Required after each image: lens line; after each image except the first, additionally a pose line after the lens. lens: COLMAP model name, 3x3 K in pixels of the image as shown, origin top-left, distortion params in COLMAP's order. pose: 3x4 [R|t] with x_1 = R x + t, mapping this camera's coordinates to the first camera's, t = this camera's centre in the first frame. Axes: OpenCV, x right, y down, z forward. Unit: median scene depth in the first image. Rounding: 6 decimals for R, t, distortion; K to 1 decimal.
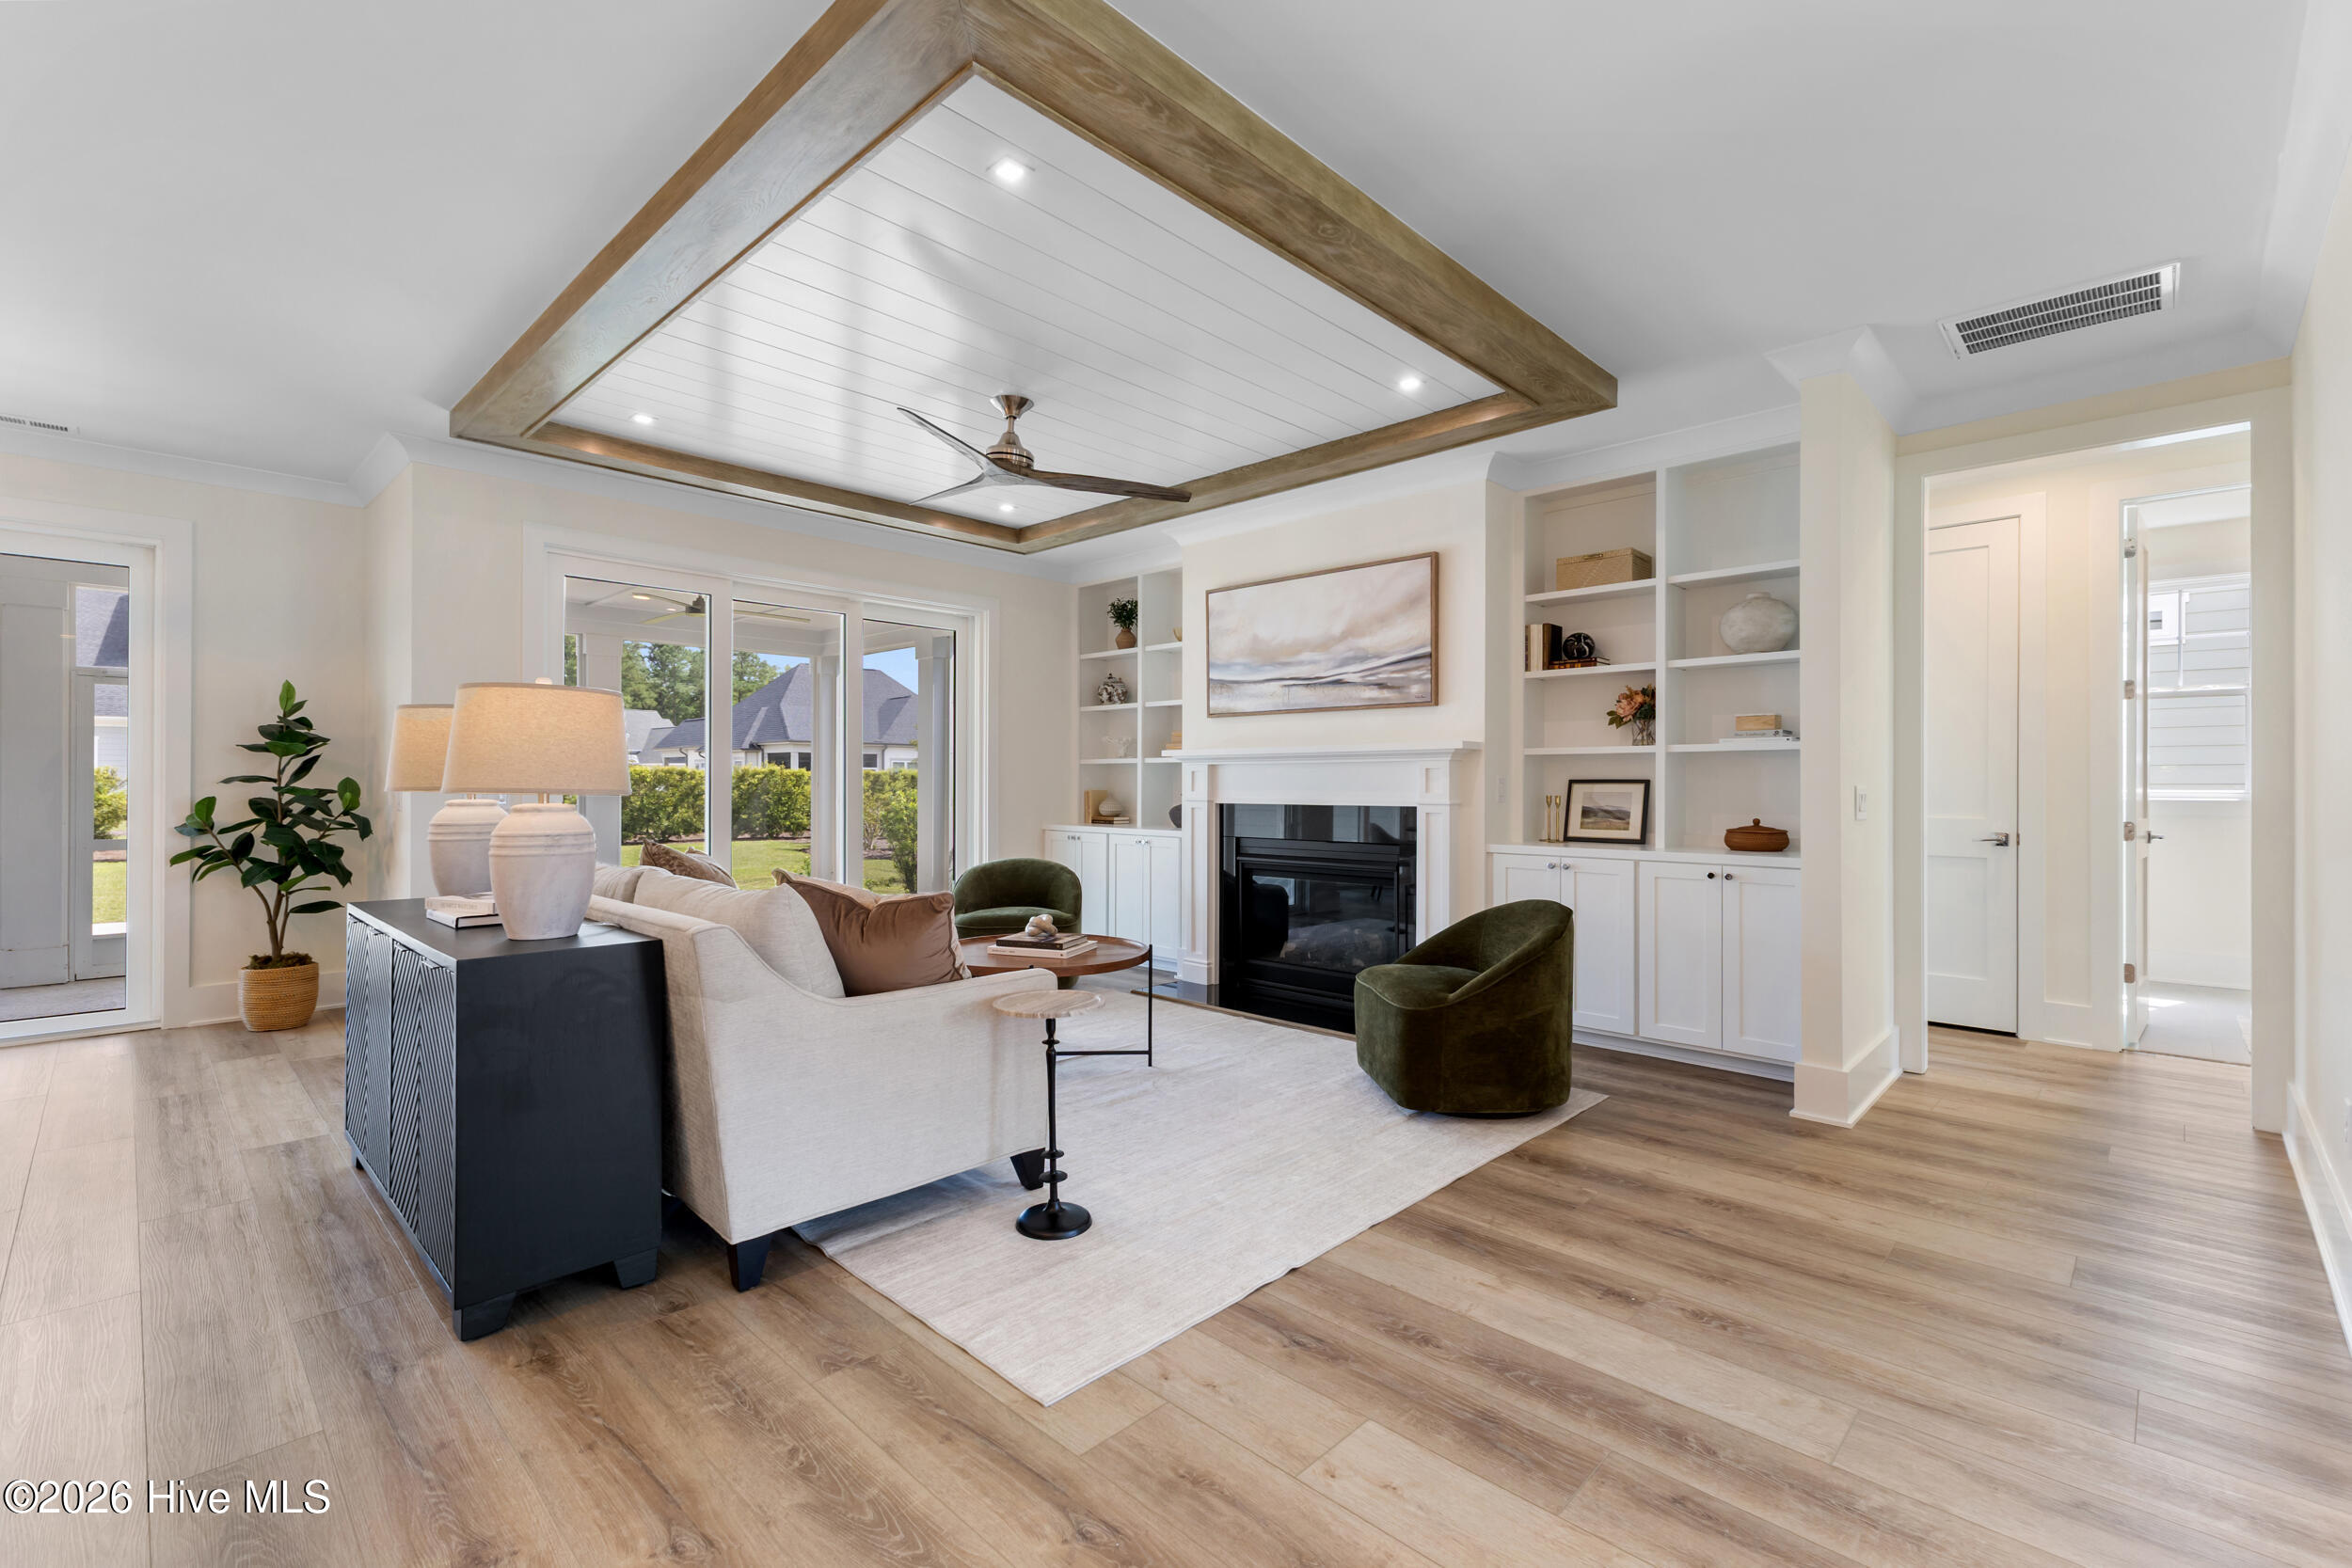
lens RADIAL K [[1017.7, 0, 1194.6], [0, 1017.7, 776.9], [0, 0, 1]] dist [0.014264, -0.004522]
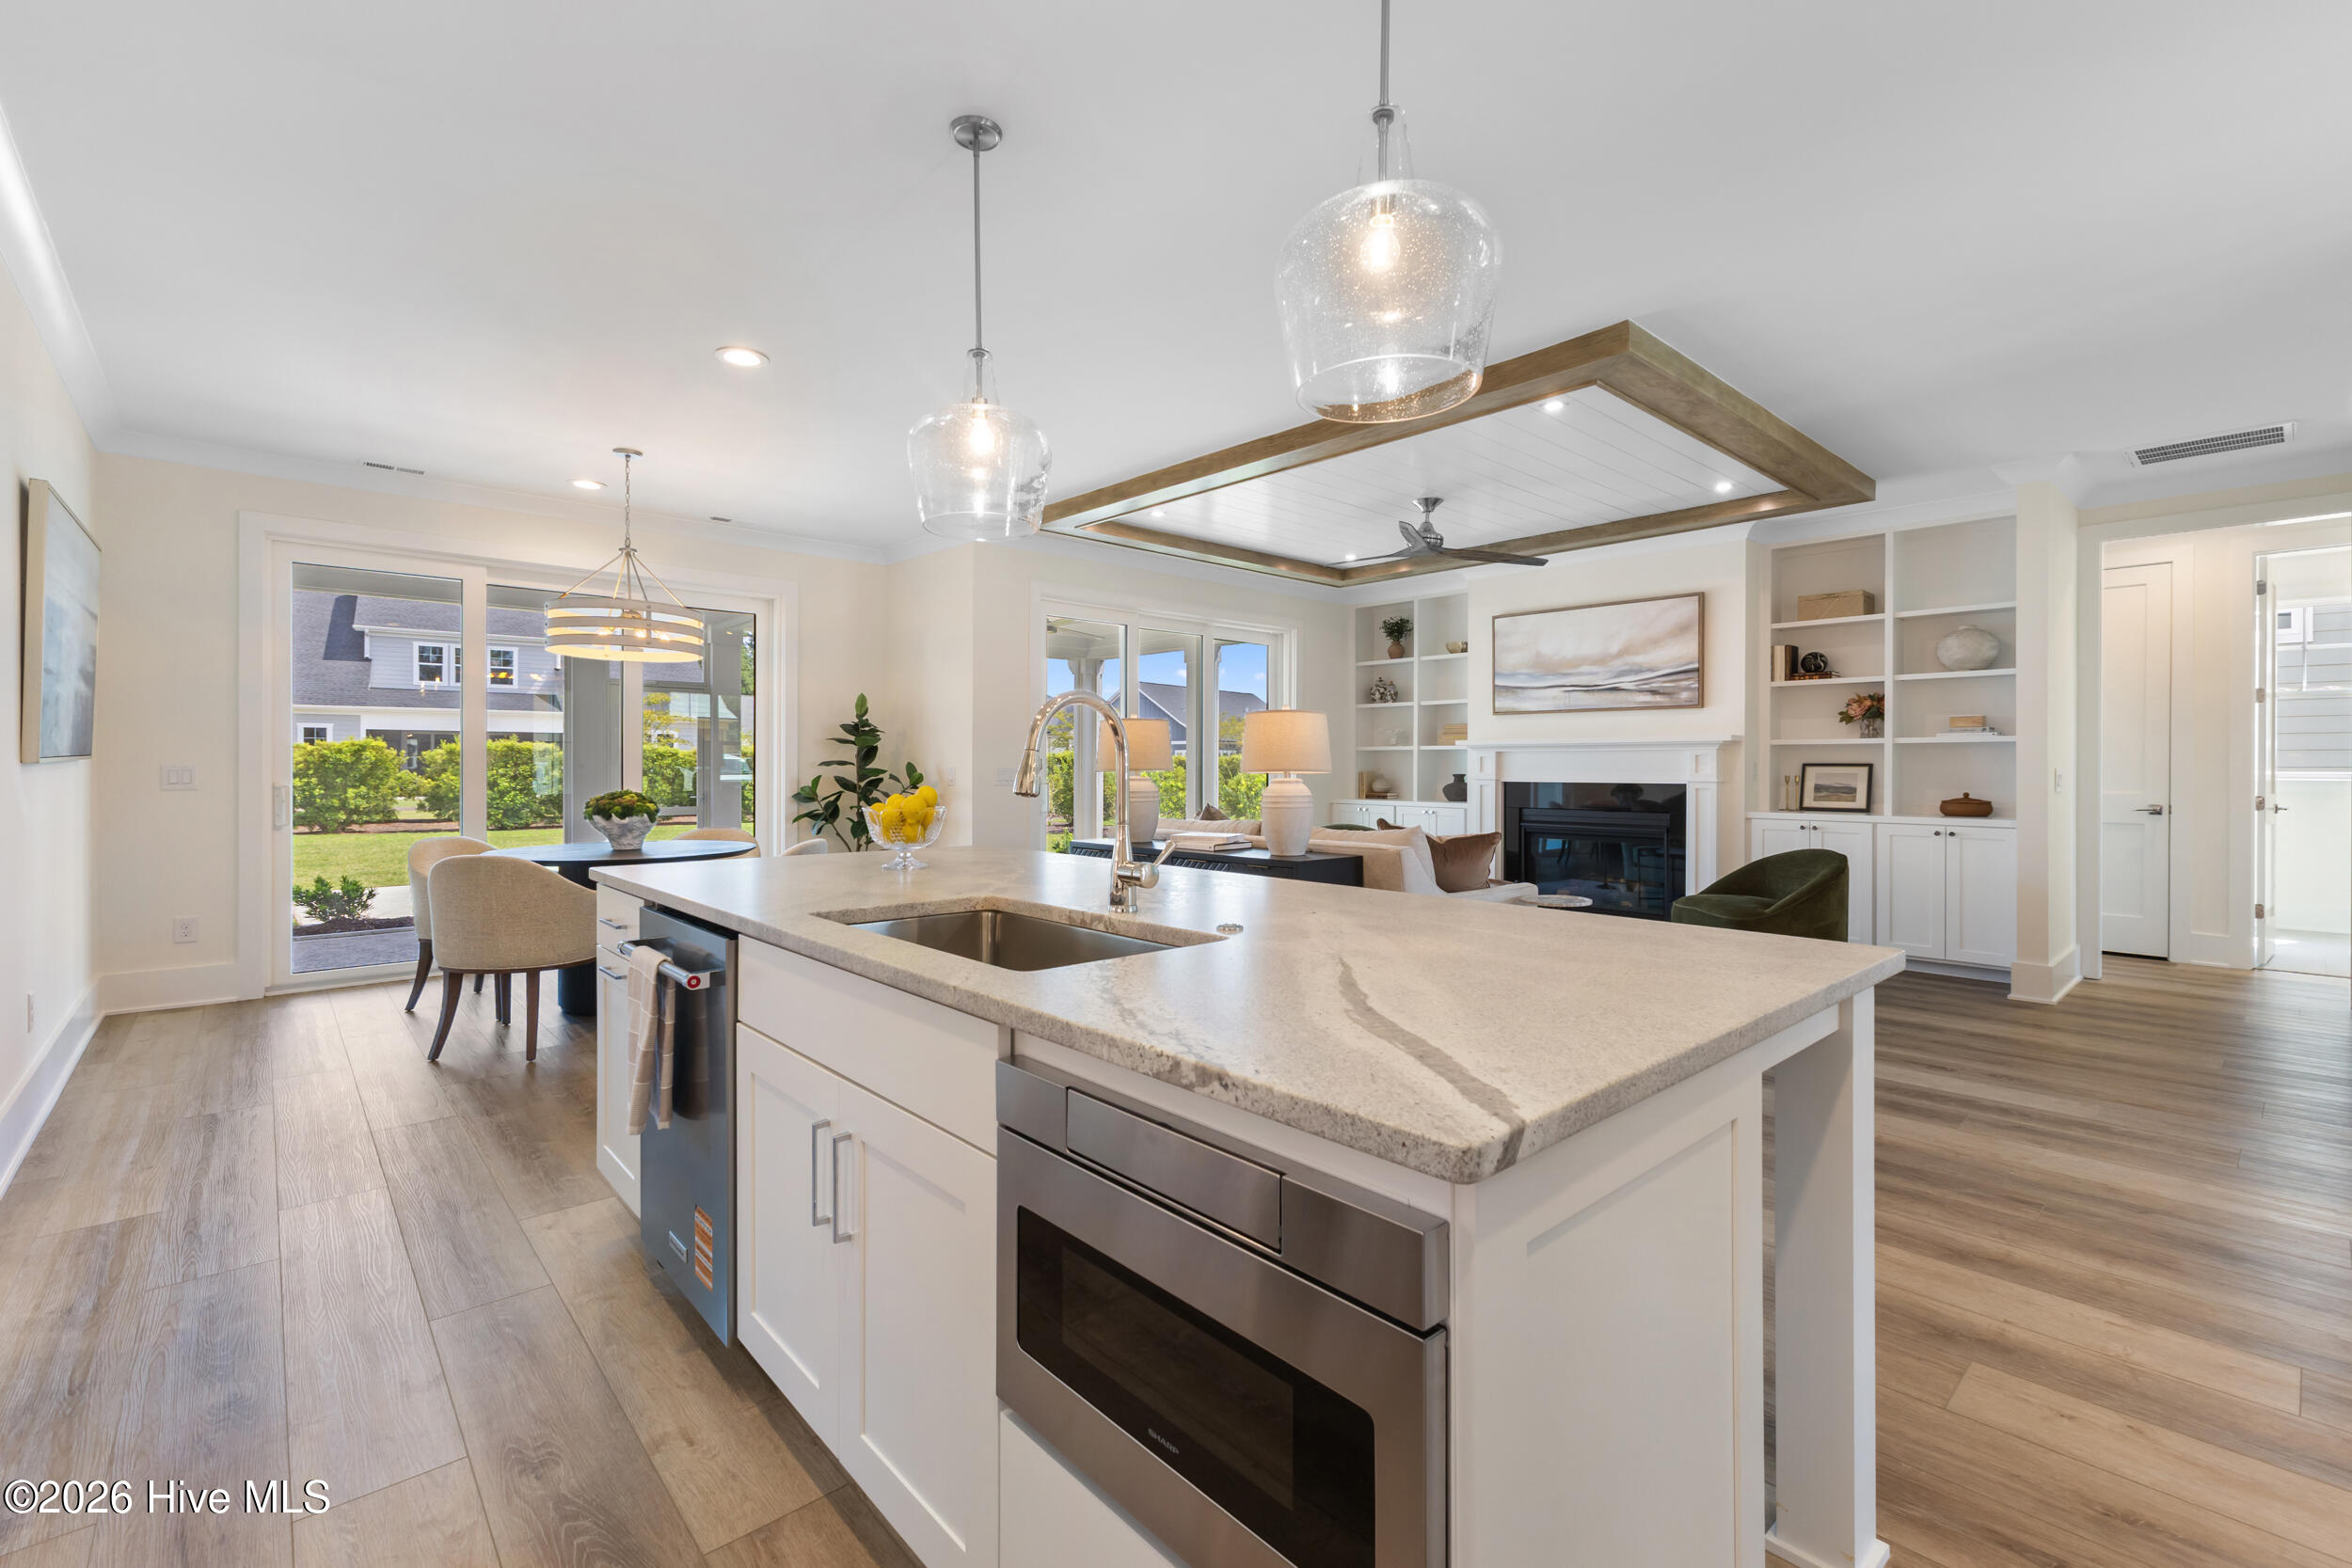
lens RADIAL K [[1017.7, 0, 1193.0], [0, 1017.7, 762.3], [0, 0, 1]] dist [0.014264, -0.004522]
pose [[0.997904, 0.000009, -0.064718, -0.339329], [0.000218, 0.999994, 0.003503, -0.003790], [0.064718, -0.003510, 0.997897, -0.370783]]
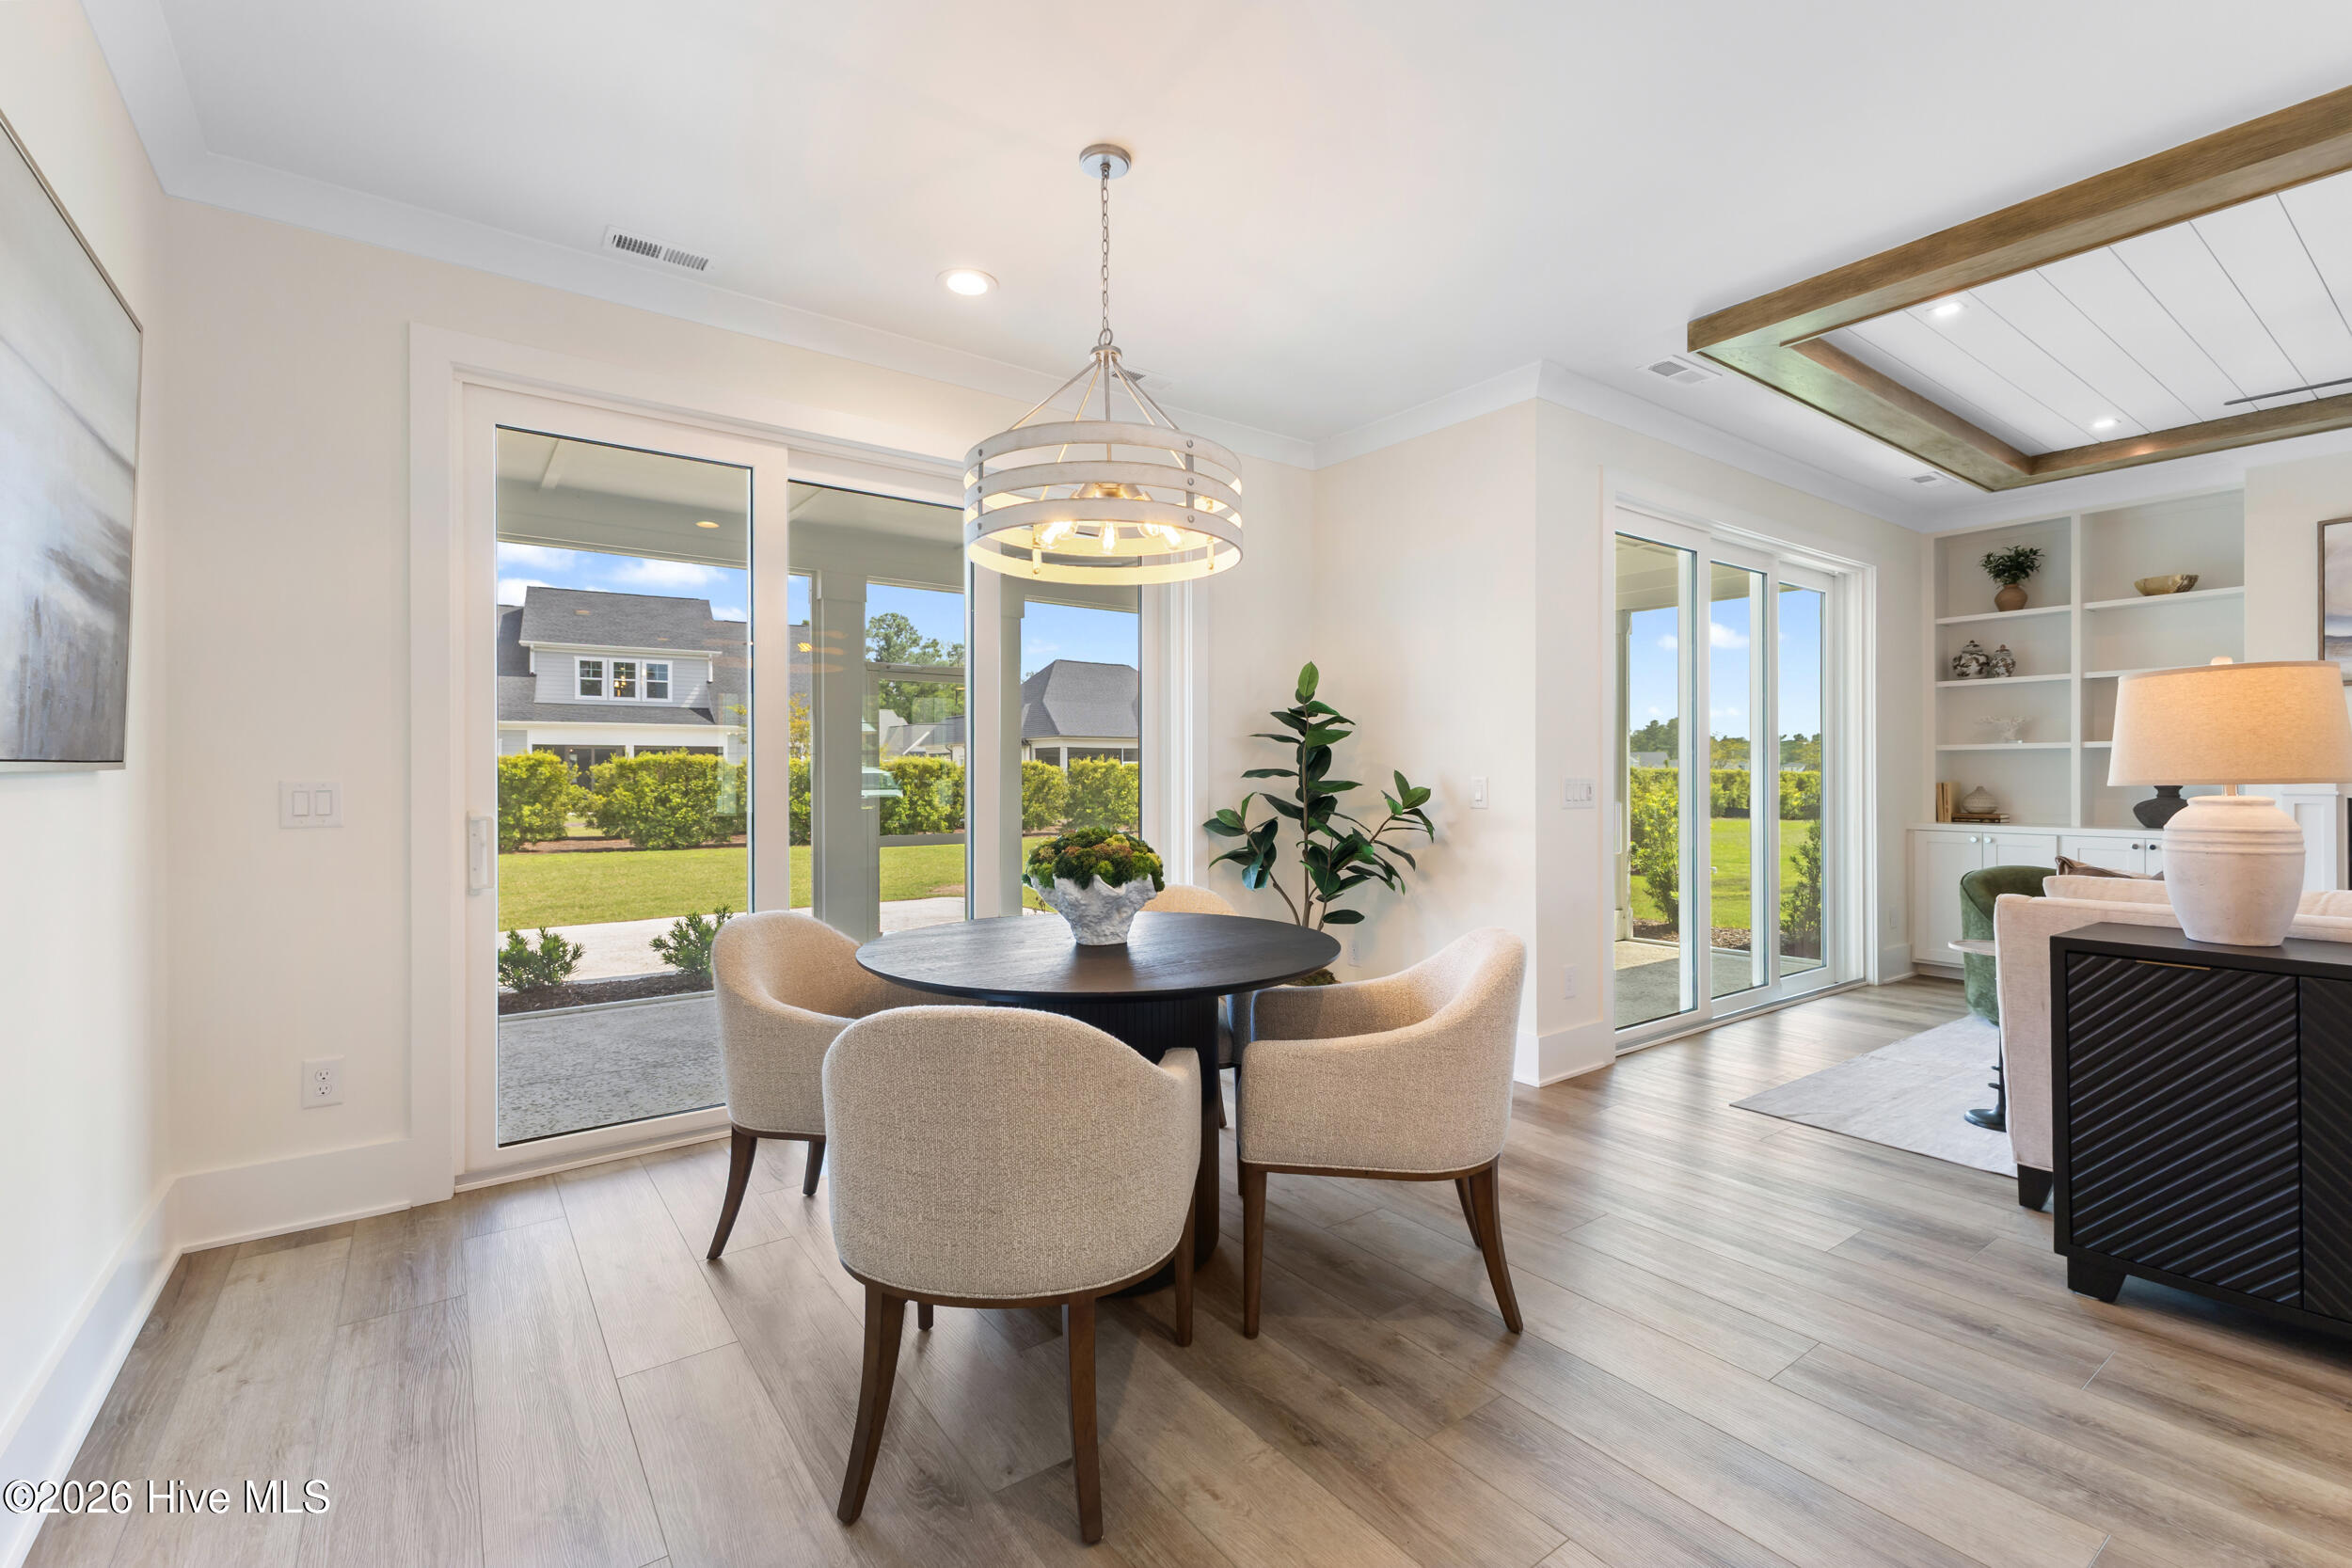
lens RADIAL K [[1017.7, 0, 1186.8], [0, 1017.7, 772.7], [0, 0, 1]] dist [0.014264, -0.004522]
pose [[0.985689, -0.006081, -0.168465, -0.841385], [0.006589, 0.999975, 0.002455, -0.000845], [0.168446, -0.003530, 0.985705, 0.107869]]
